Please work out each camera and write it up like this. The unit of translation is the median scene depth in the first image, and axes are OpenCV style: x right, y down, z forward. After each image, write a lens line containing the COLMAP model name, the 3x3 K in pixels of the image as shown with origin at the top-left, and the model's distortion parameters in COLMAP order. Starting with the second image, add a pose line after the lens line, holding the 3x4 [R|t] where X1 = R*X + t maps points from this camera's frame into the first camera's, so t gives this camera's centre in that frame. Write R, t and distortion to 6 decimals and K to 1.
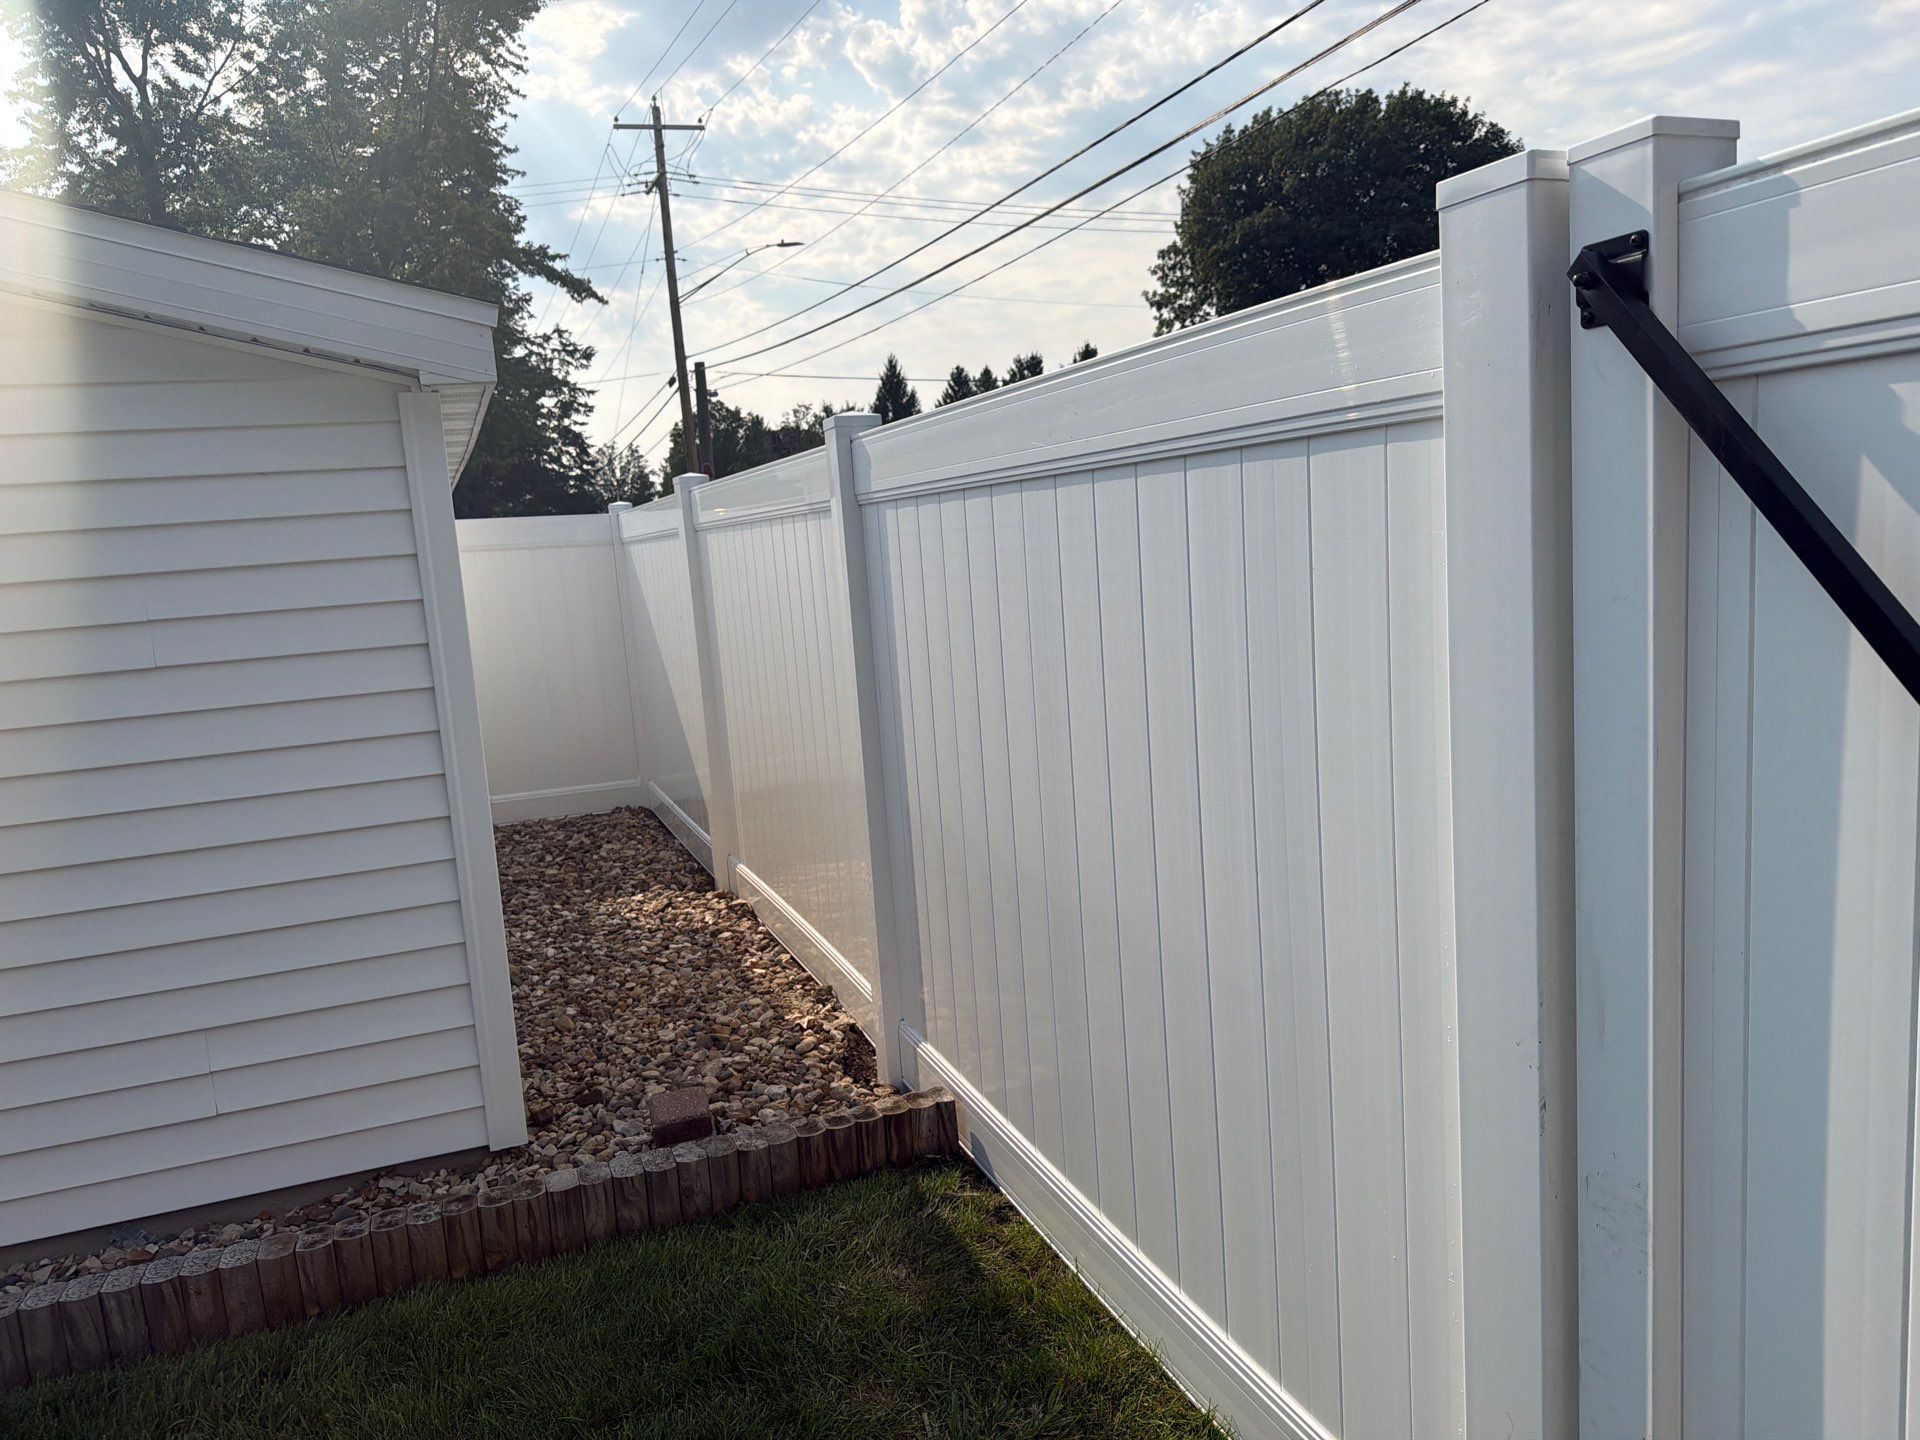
lens RADIAL K [[1402.8, 0, 963.5], [0, 1402.8, 713.5], [0, 0, 1]] dist [0.010723, 0.010384]
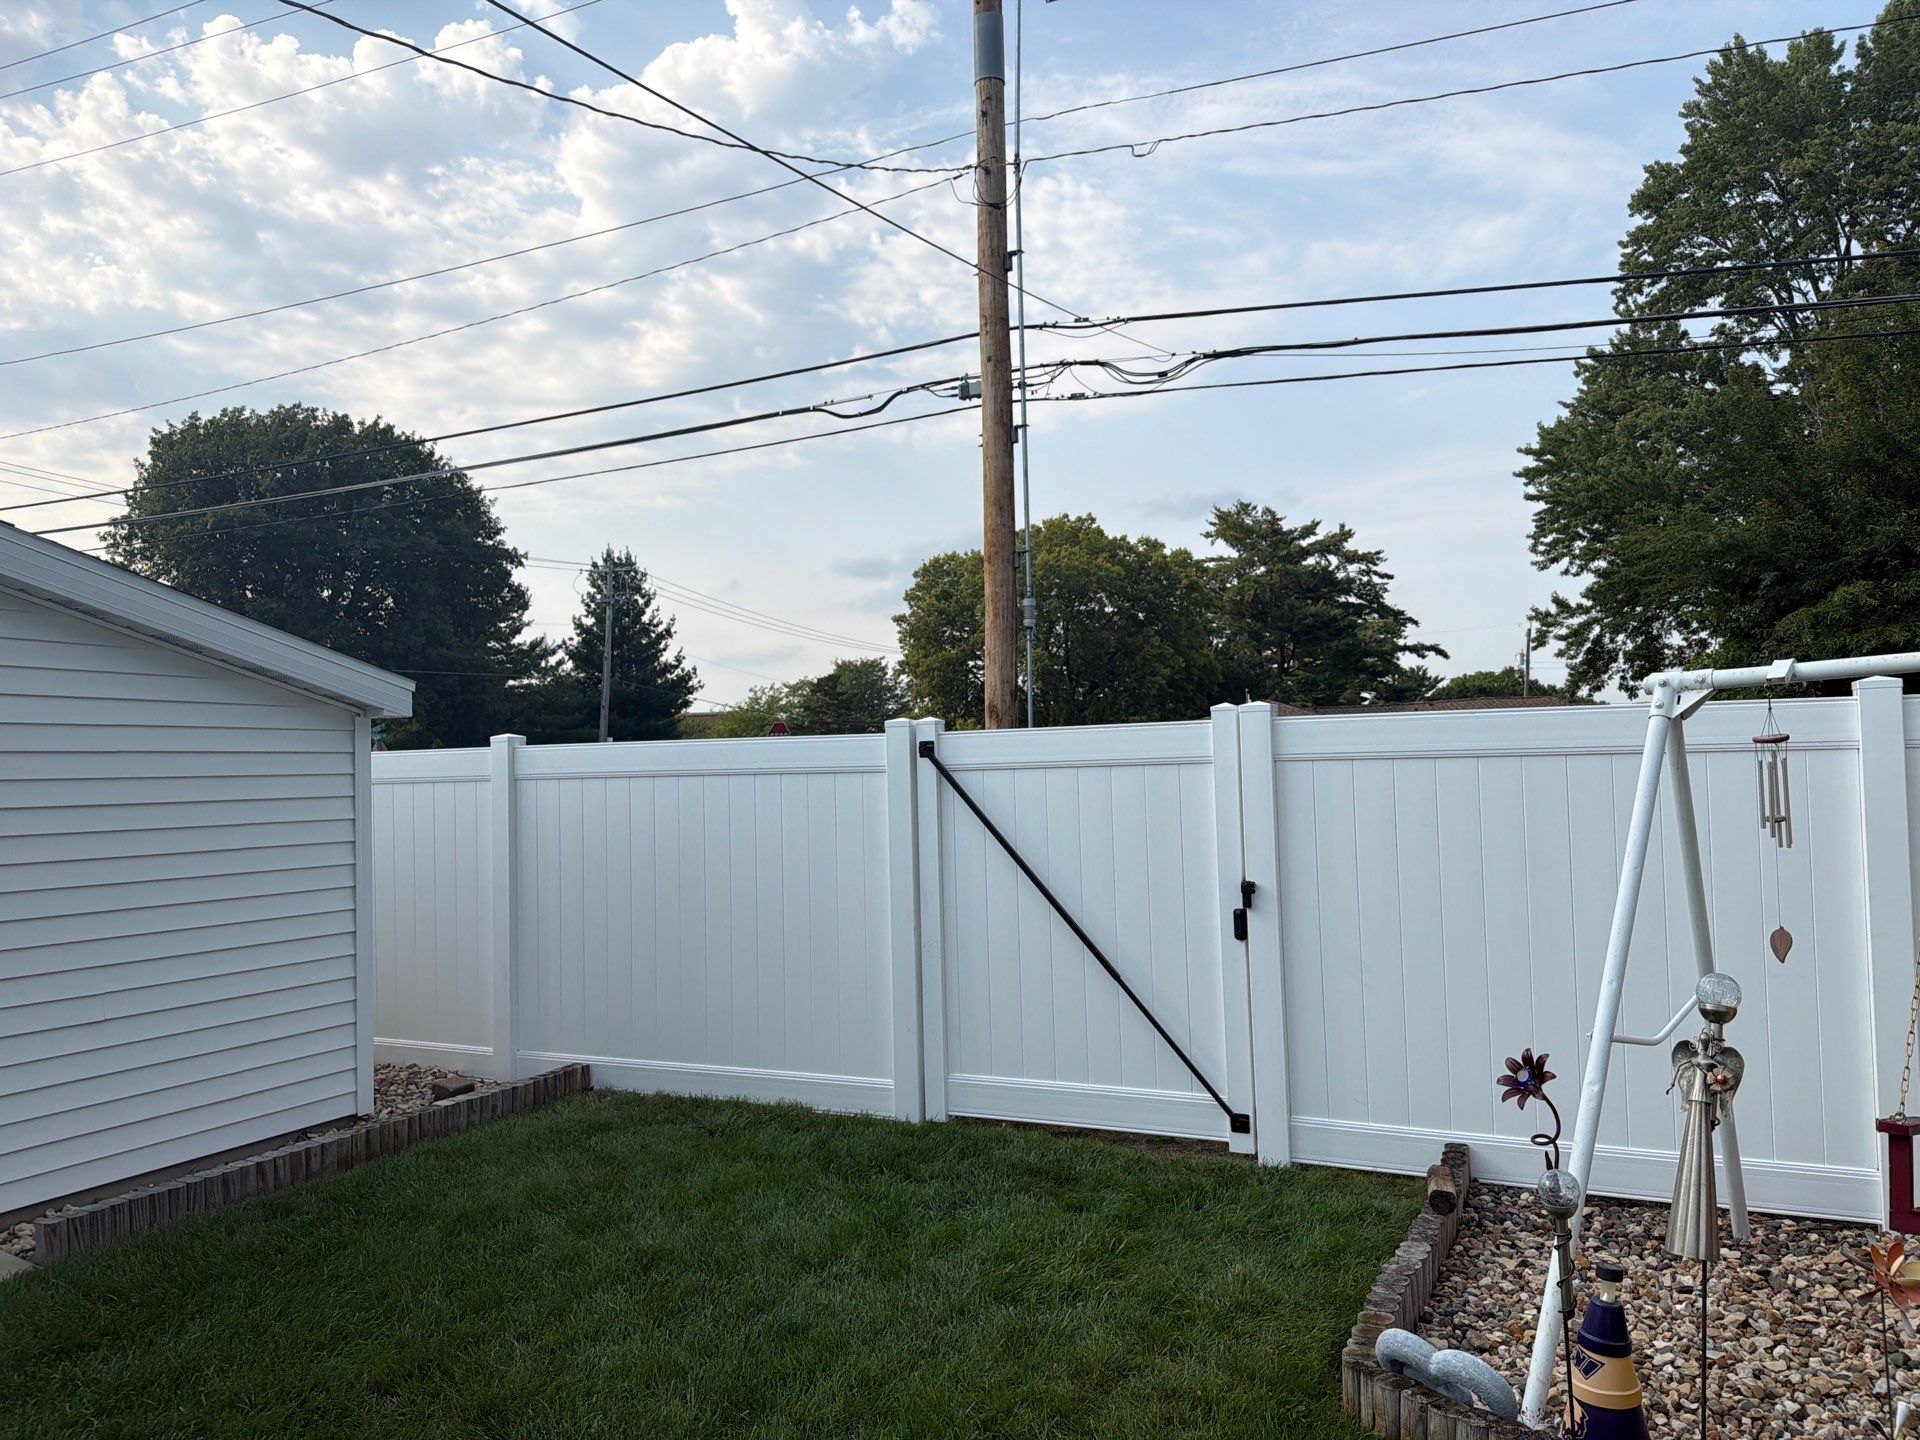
lens RADIAL K [[1402.8, 0, 963.5], [0, 1402.8, 713.5], [0, 0, 1]] dist [0.010723, 0.010384]
pose [[0.734124, 0.078819, 0.674425, -0.074025], [0.060029, 0.981818, -0.180085, 0.012222], [-0.676357, 0.172690, 0.716045, -0.068134]]
